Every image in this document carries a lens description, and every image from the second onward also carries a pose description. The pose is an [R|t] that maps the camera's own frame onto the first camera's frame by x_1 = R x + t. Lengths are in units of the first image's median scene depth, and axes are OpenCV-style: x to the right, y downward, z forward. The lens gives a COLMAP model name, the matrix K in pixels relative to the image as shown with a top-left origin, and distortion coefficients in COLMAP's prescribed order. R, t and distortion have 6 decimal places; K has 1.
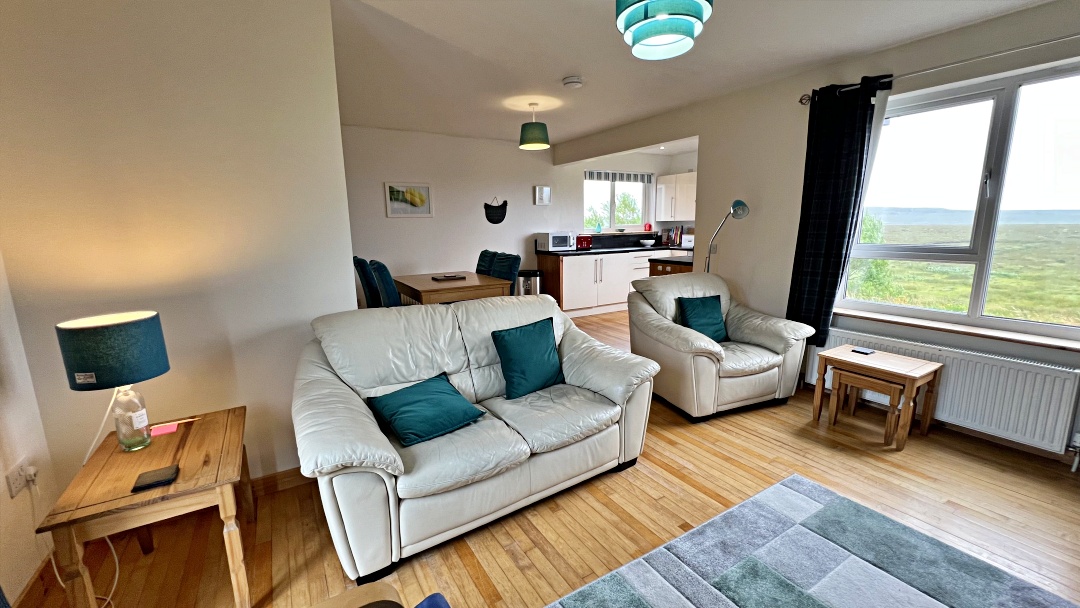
lens RADIAL K [[431.8, 0, 540.3], [0, 431.8, 303.1], [0, 0, 1]] dist [-0.002560, 0.000635]
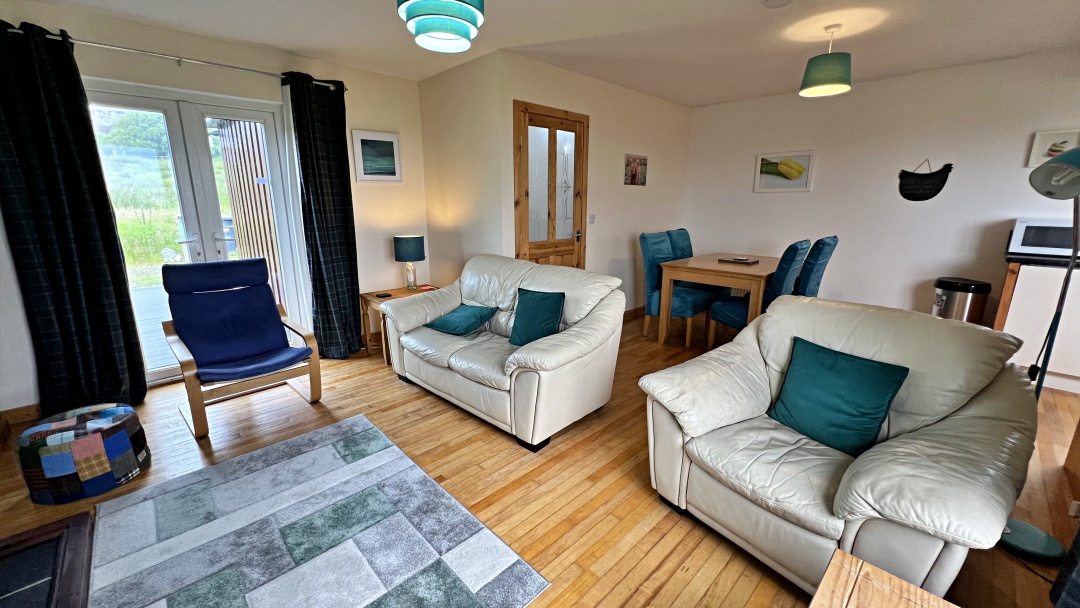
lens RADIAL K [[431.8, 0, 540.4], [0, 431.8, 301.8], [0, 0, 1]] dist [-0.002560, 0.000635]
pose [[0.218619, 0.238942, -0.946104, 0.579558], [-0.178874, 0.962941, 0.201862, -0.084996], [0.959276, 0.125103, 0.253258, 0.390911]]
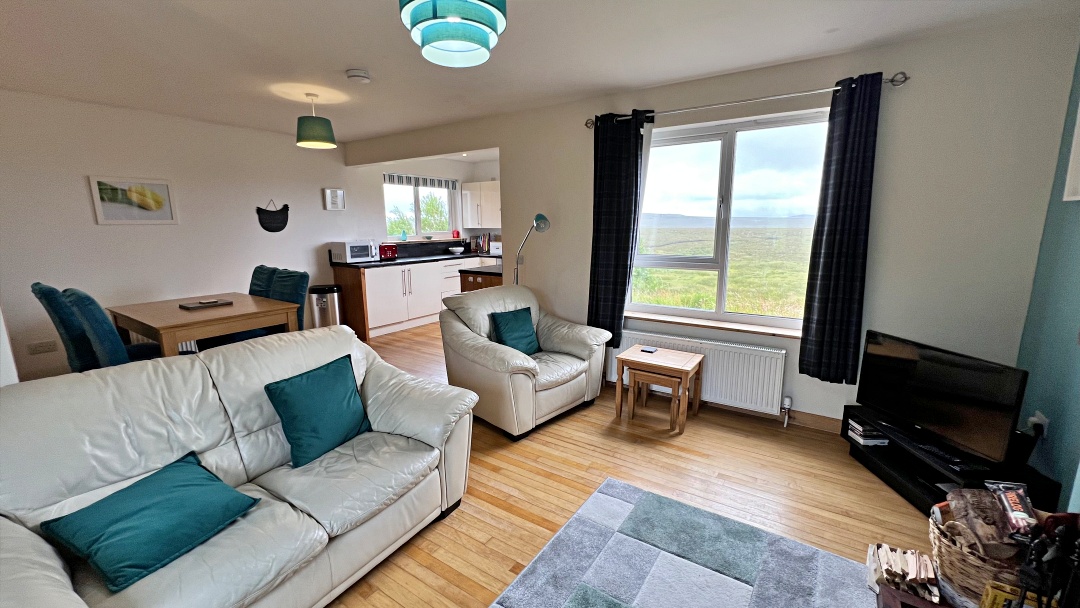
lens RADIAL K [[431.8, 0, 540.4], [0, 431.8, 303.5], [0, 0, 1]] dist [-0.002560, 0.000635]
pose [[0.908858, -0.067078, 0.411676, 0.014671], [0.068108, 0.997604, 0.012184, -0.029151], [-0.411507, 0.016965, 0.911249, 0.046886]]
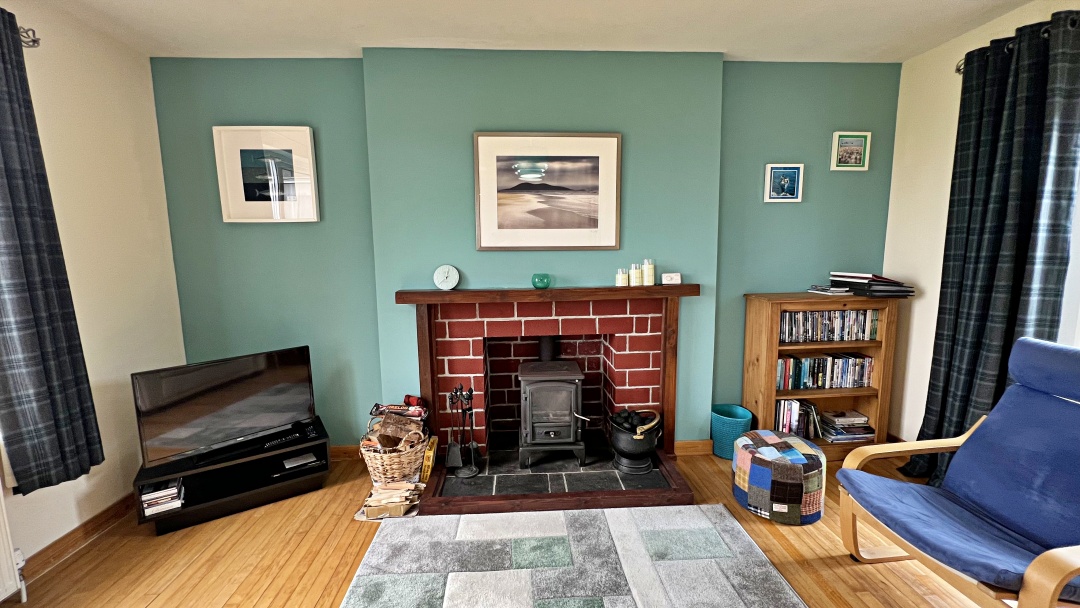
lens RADIAL K [[431.8, 0, 541.9], [0, 431.8, 302.3], [0, 0, 1]] dist [-0.002560, 0.000635]
pose [[-0.880879, -0.032494, 0.472224, 0.068084], [0.110163, 0.956172, 0.271292, -0.101564], [-0.460343, 0.290997, -0.838692, 0.545947]]
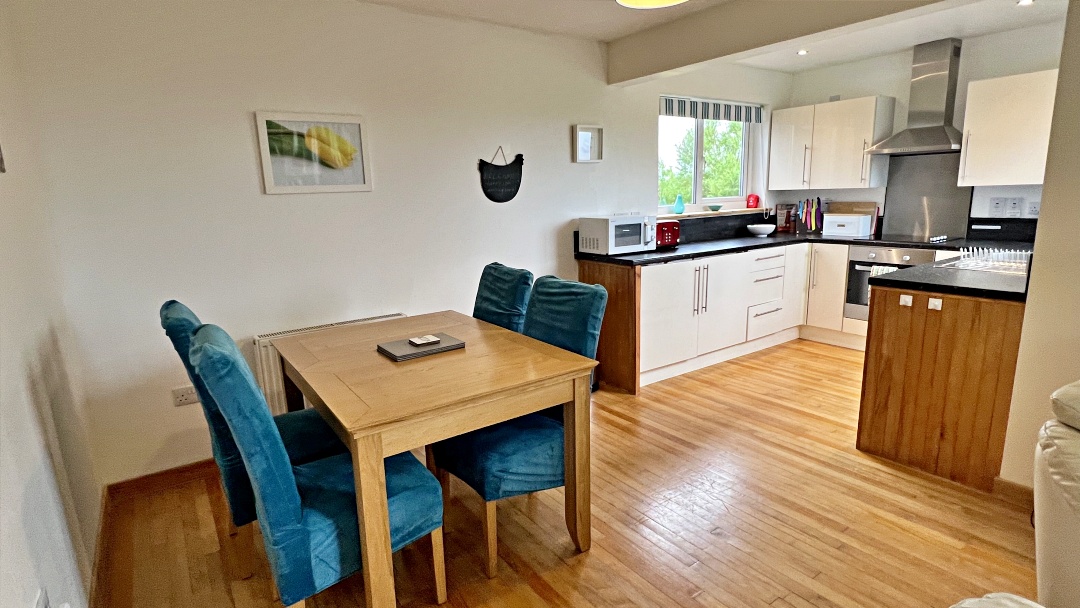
lens RADIAL K [[548.5, 0, 535.7], [0, 548.5, 303.6], [0, 0, 1]] dist [-0.005650, 0.004494]
pose [[0.997970, -0.028880, 0.056762, -0.137093], [0.027953, 0.999464, 0.017061, -0.104688], [-0.057224, -0.015439, 0.998242, 0.502430]]
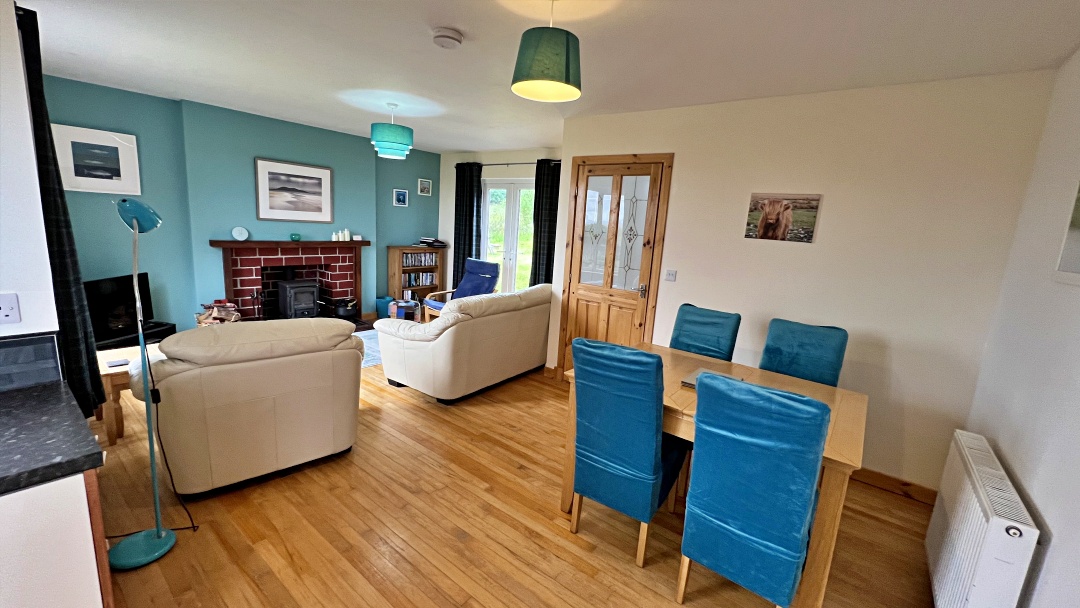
lens RADIAL K [[431.8, 0, 542.3], [0, 431.8, 303.6], [0, 0, 1]] dist [-0.002560, 0.000635]
pose [[-0.933085, 0.017923, -0.359208, 0.142009], [-0.117284, 0.928996, 0.351014, -0.290430], [0.339994, 0.369655, -0.864731, 1.343979]]
